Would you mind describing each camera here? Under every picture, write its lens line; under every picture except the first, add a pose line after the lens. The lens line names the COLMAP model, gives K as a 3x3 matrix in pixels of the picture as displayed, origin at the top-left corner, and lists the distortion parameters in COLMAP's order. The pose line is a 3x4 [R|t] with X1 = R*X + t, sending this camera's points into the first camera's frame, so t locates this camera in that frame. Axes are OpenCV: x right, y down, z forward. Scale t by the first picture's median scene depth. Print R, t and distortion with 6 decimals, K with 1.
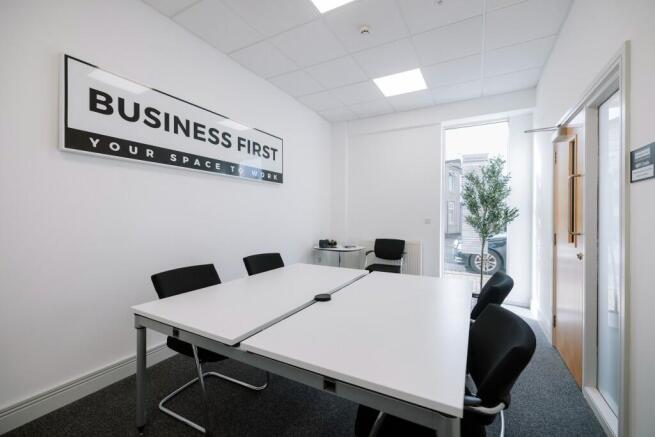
lens RADIAL K [[278.5, 0, 328.3], [0, 278.5, 218.1], [0, 0, 1]] dist [0.000917, -0.000082]
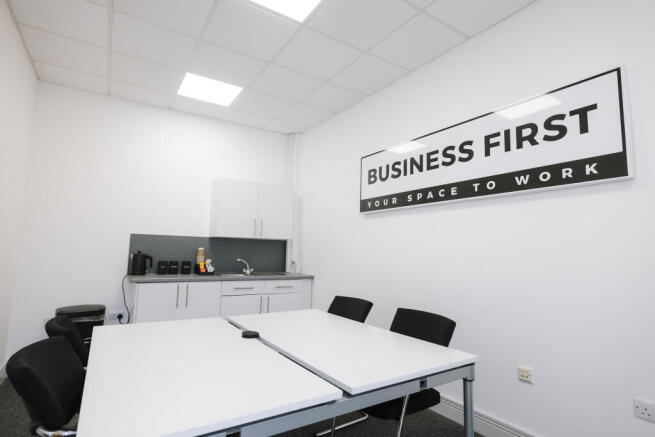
lens RADIAL K [[336.8, 0, 327.5], [0, 336.8, 218.5], [0, 0, 1]] dist [-0.002228, -0.000455]
pose [[-0.469528, -0.095173, -0.877773, 0.625518], [-0.024450, 0.995194, -0.094825, -0.013757], [0.882579, -0.023061, -0.469599, 1.208884]]
